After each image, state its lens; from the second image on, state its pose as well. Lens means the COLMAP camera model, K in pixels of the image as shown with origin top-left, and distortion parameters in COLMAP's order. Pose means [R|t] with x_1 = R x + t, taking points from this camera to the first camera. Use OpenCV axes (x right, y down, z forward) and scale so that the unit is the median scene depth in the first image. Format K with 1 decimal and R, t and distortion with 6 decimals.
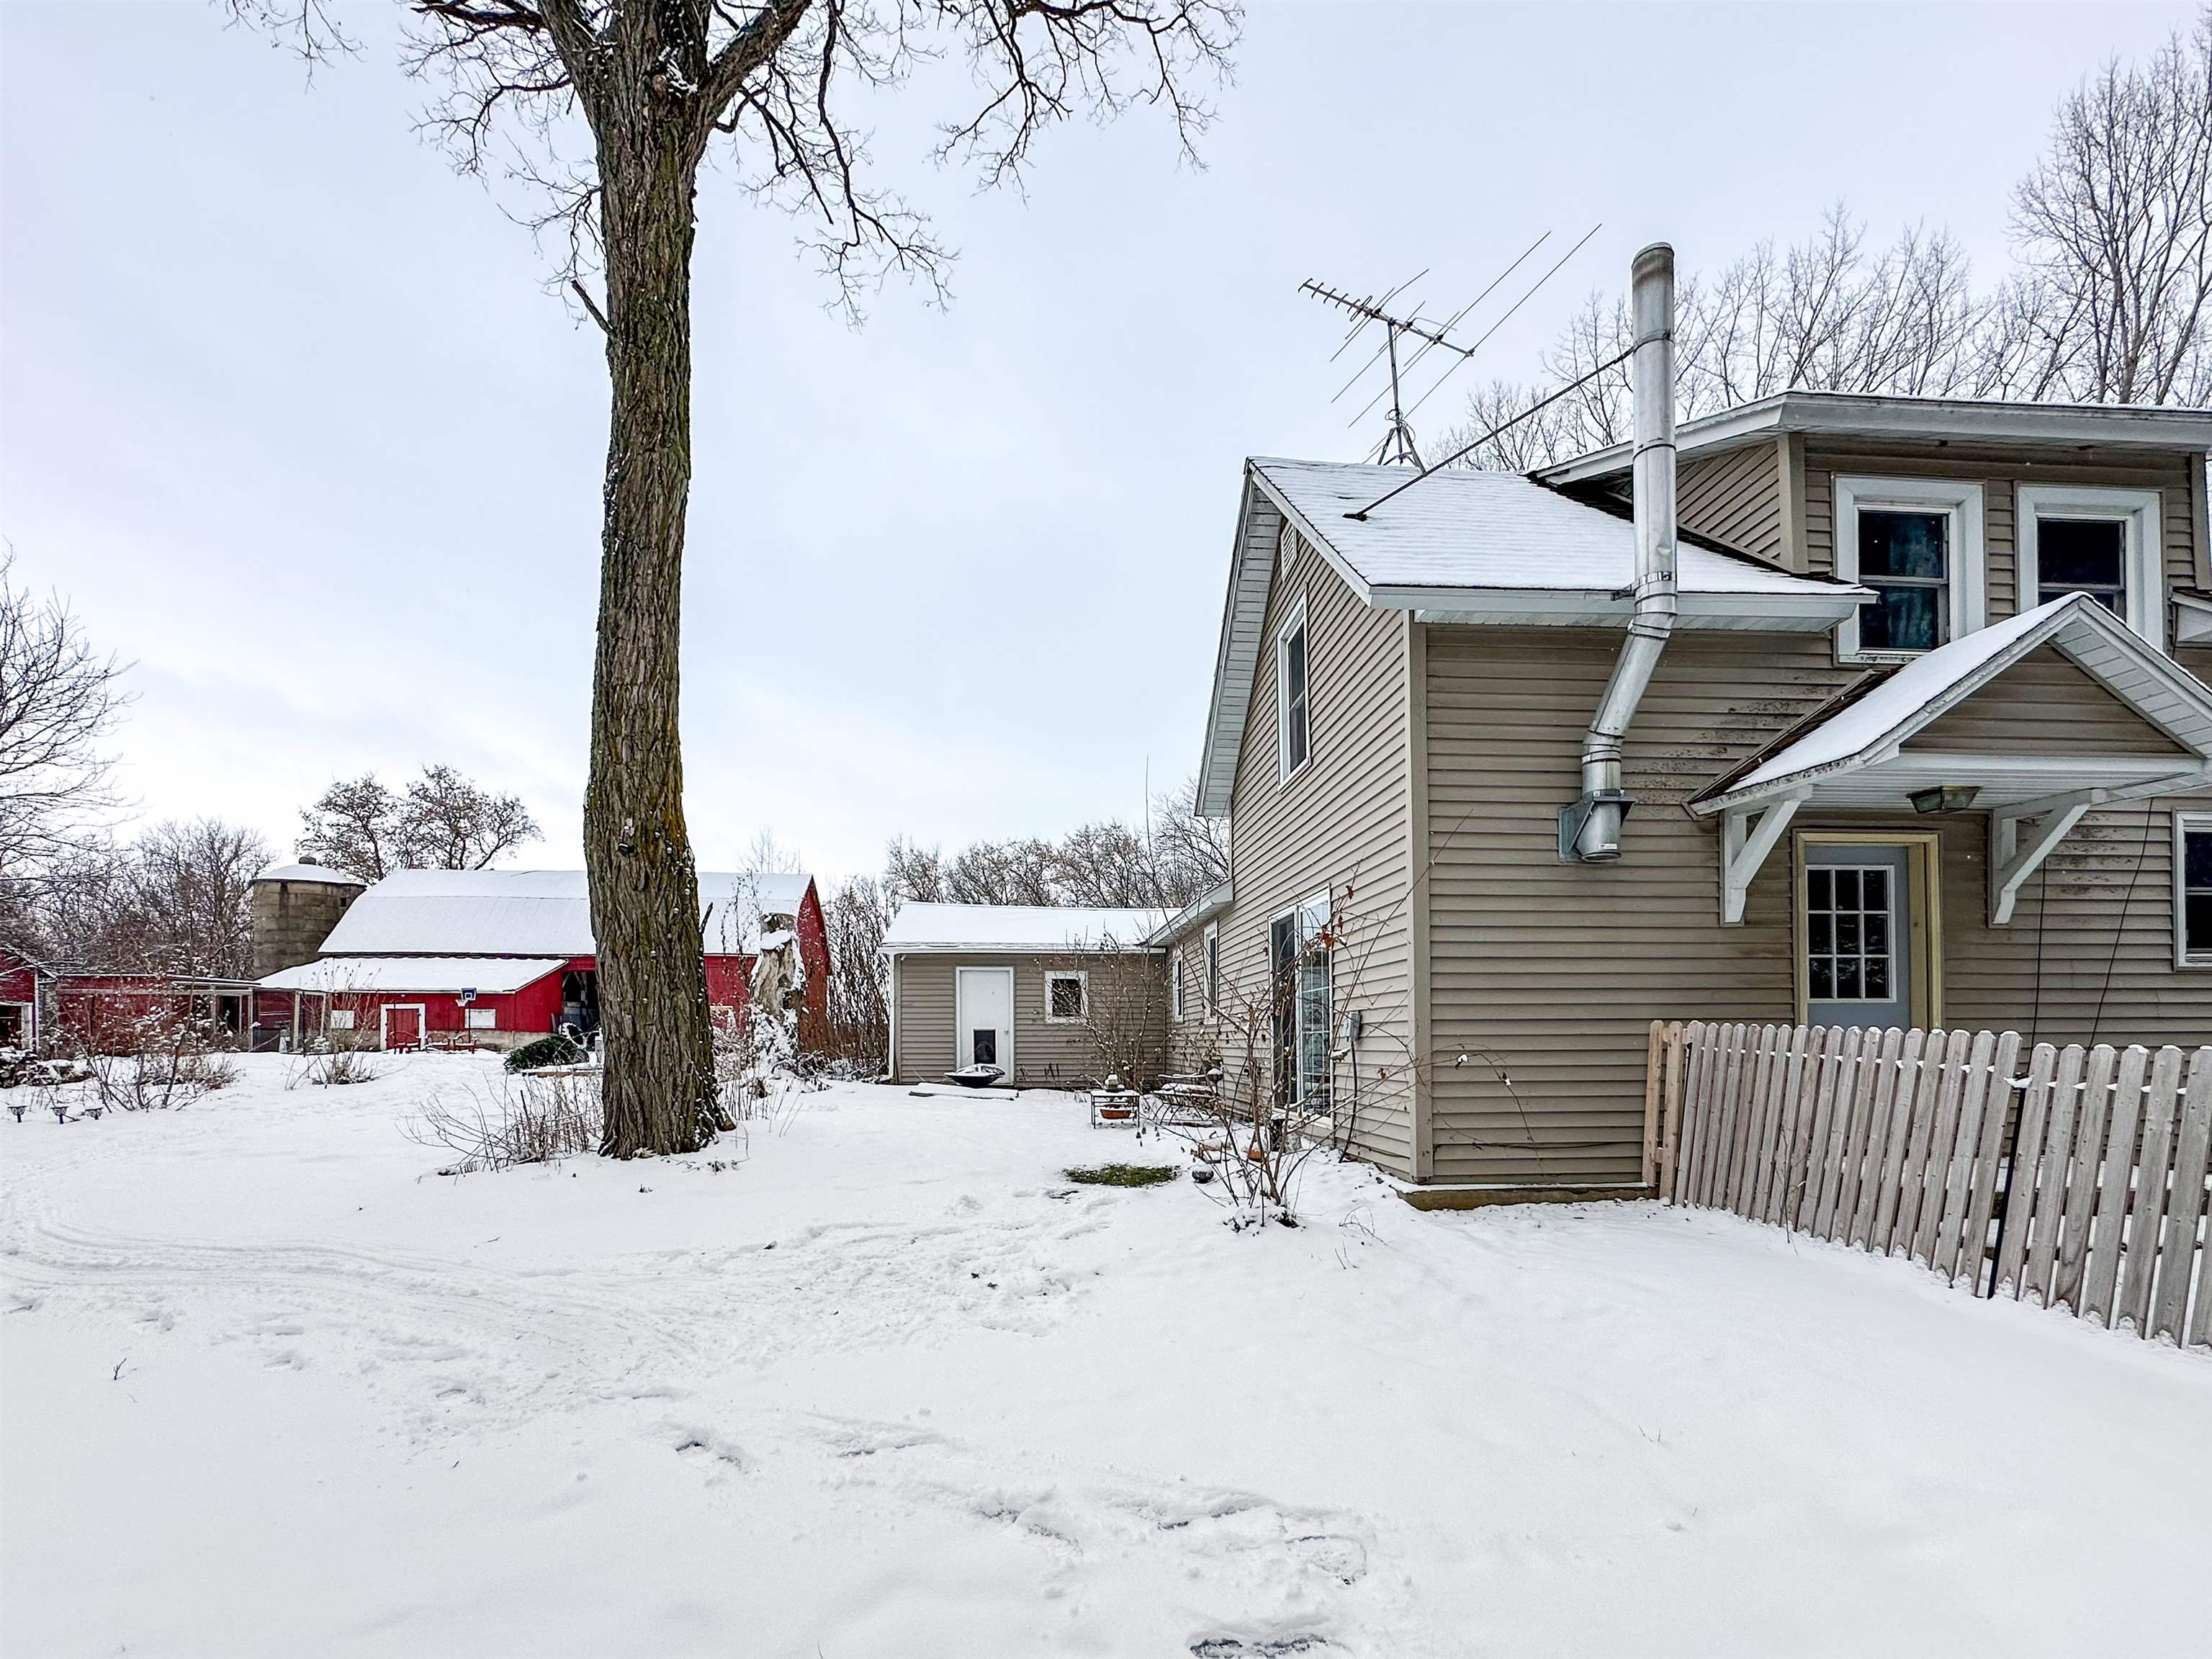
lens RADIAL K [[1008.0, 0, 1092.7], [0, 1008.0, 853.3], [0, 0, 1]] dist [0.012728, -0.000439]
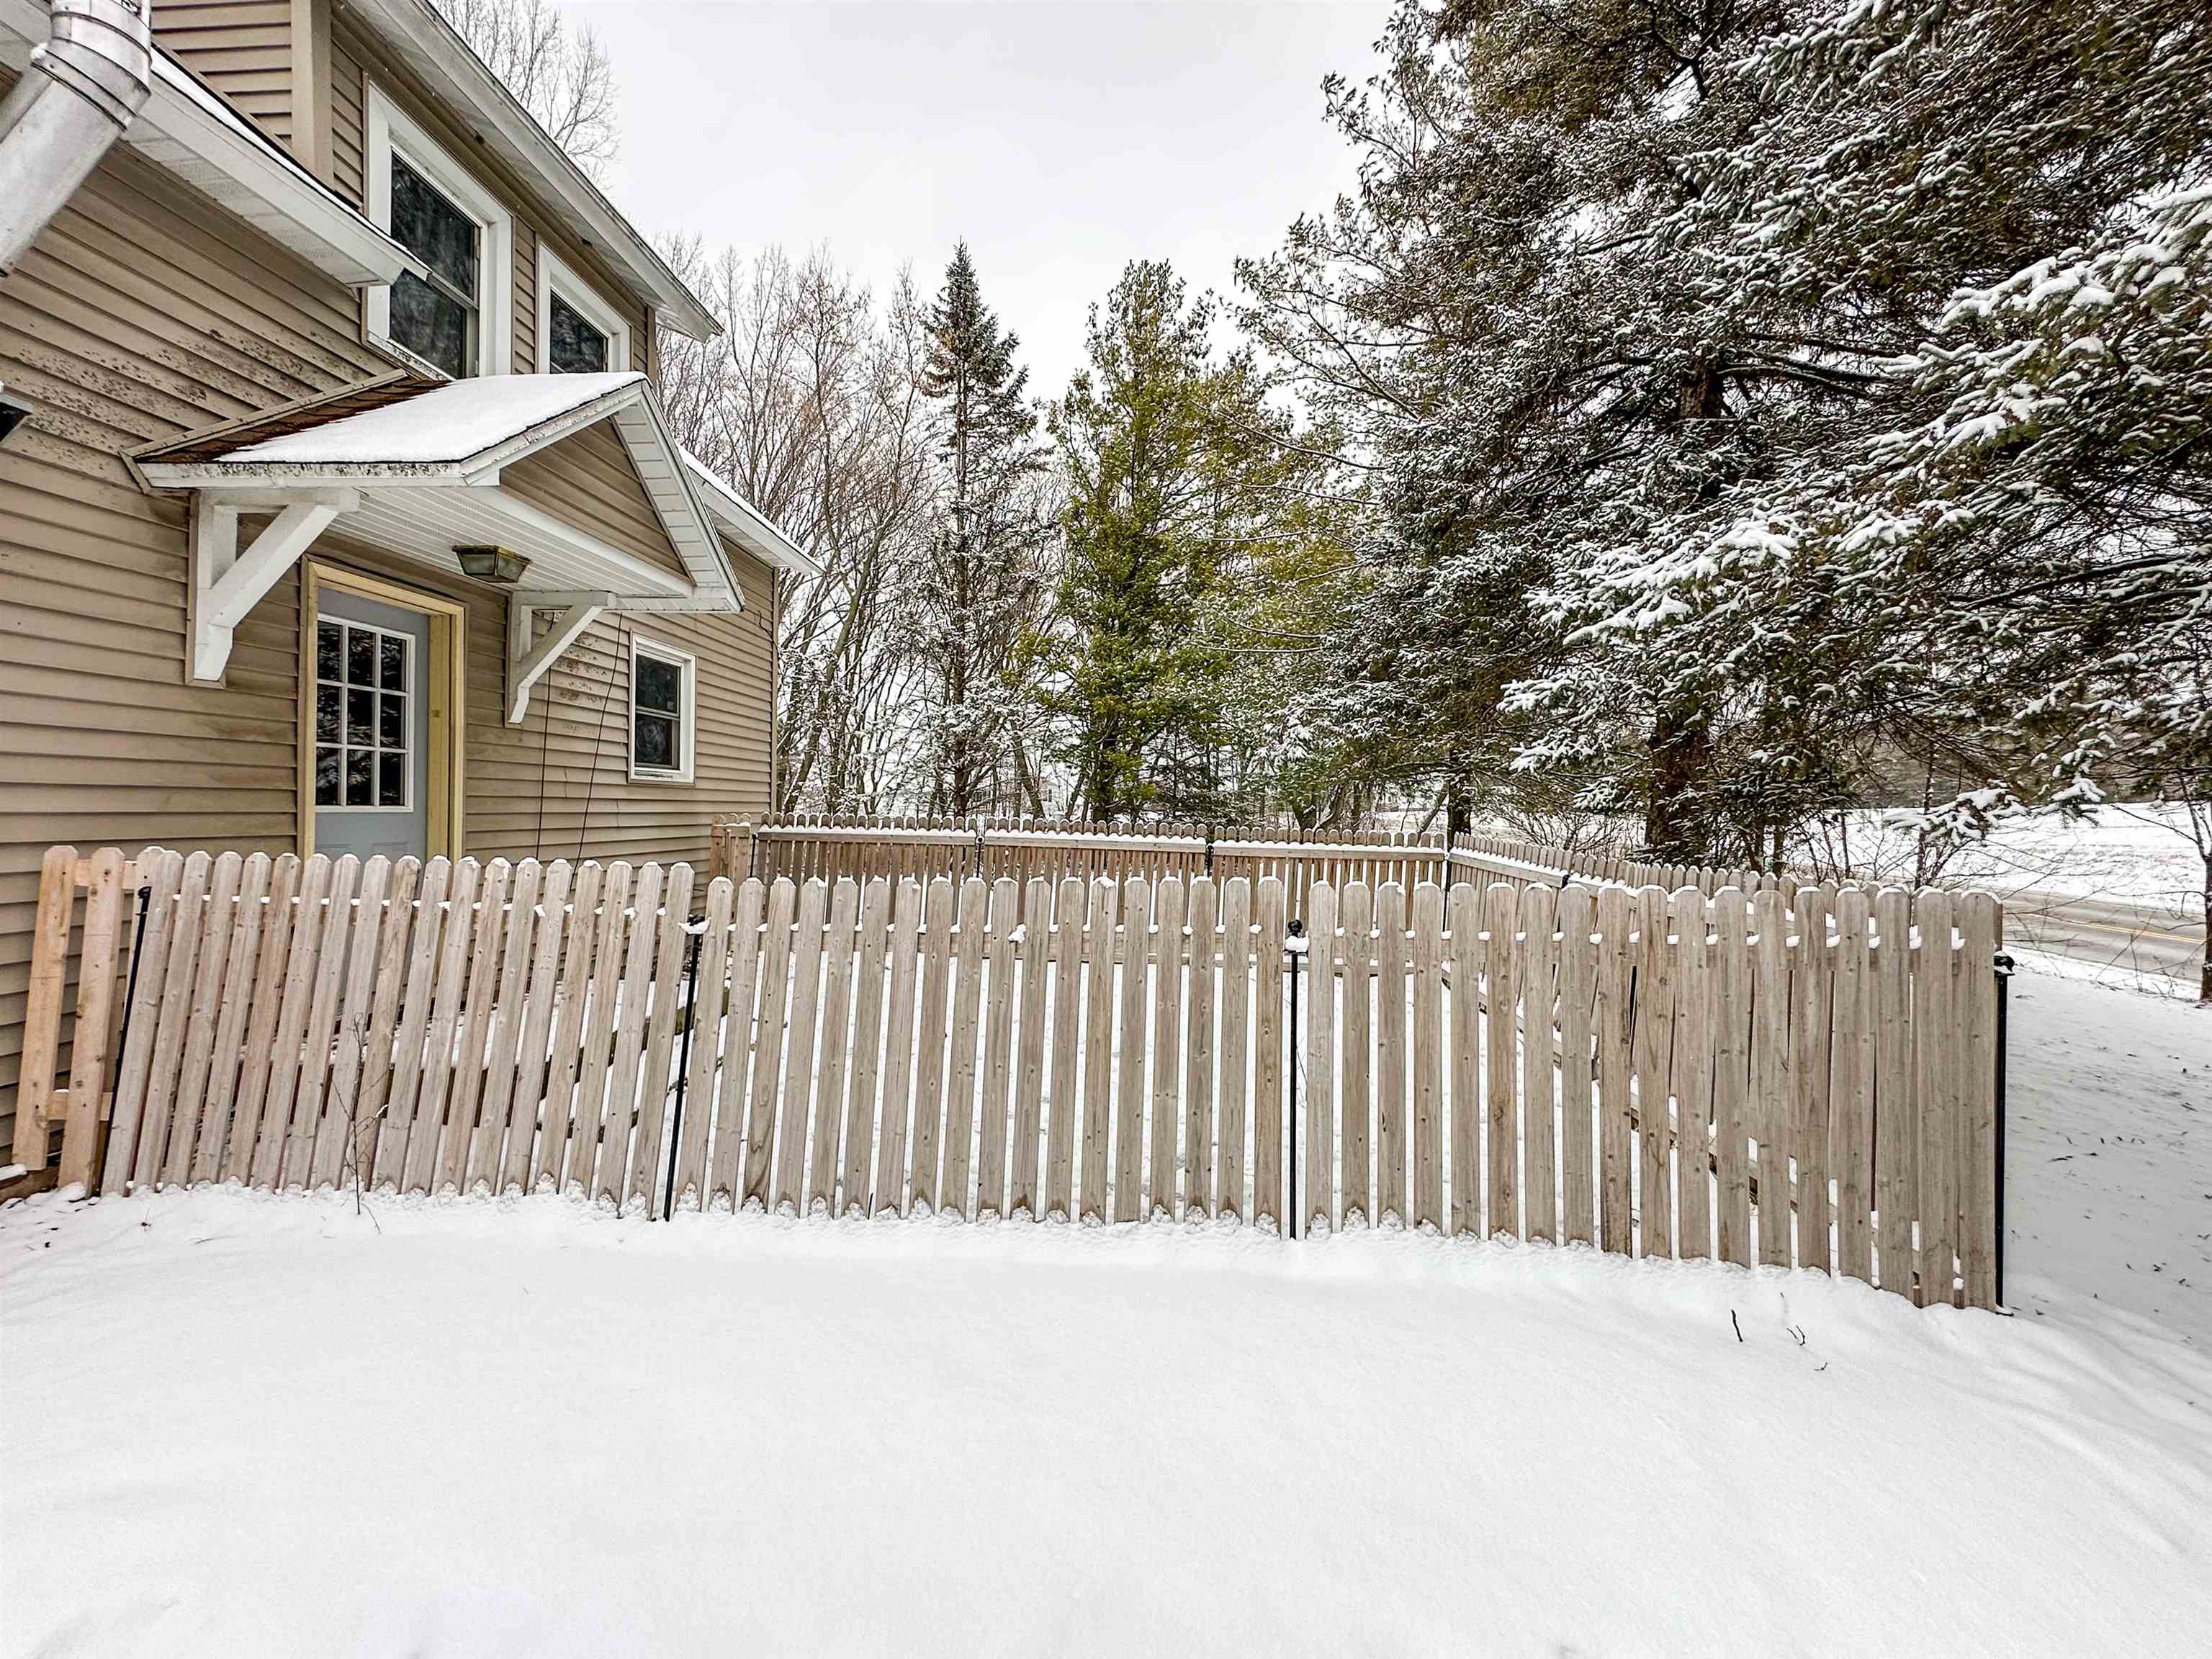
lens RADIAL K [[1008.0, 0, 1092.7], [0, 1008.0, 853.3], [0, 0, 1]] dist [0.012728, -0.000439]
pose [[0.178764, -0.032343, 0.983360, 0.122684], [-0.169490, 0.983506, 0.063159, 0.041507], [-0.969184, -0.177960, 0.170333, 0.360682]]
